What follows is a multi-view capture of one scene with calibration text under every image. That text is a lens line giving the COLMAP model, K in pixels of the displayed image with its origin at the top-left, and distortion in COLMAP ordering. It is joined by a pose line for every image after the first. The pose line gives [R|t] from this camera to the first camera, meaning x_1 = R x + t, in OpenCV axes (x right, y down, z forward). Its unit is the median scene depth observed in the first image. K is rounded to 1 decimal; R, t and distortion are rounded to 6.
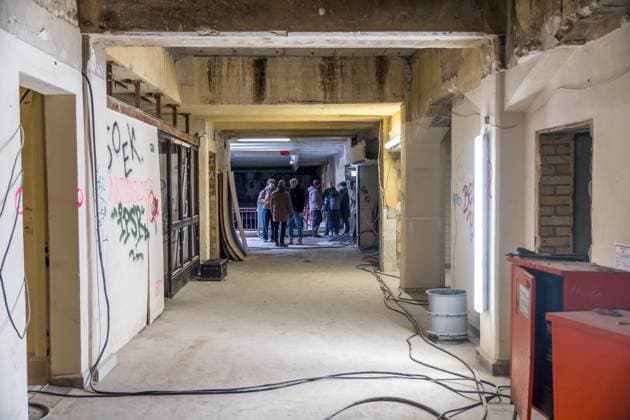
lens RADIAL K [[485.5, 0, 314.7], [0, 485.5, 209.1], [0, 0, 1]] dist [0.004579, 0.001232]
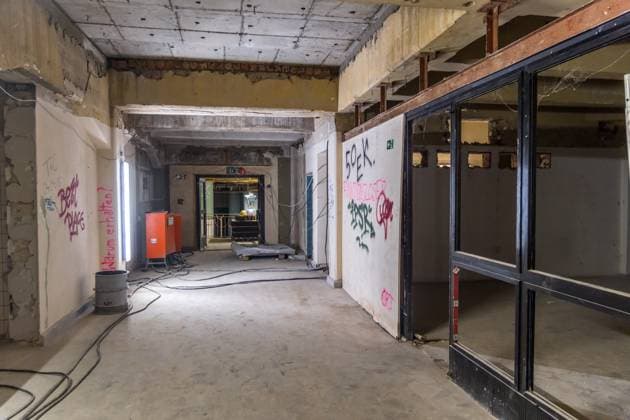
lens RADIAL K [[485.5, 0, 315.3], [0, 485.5, 209.8], [0, 0, 1]] dist [0.004579, 0.001232]
pose [[-0.991695, 0.014995, -0.127736, -0.092863], [0.004804, 0.996806, 0.079718, -0.089942], [0.128523, 0.078443, -0.988599, 2.196099]]
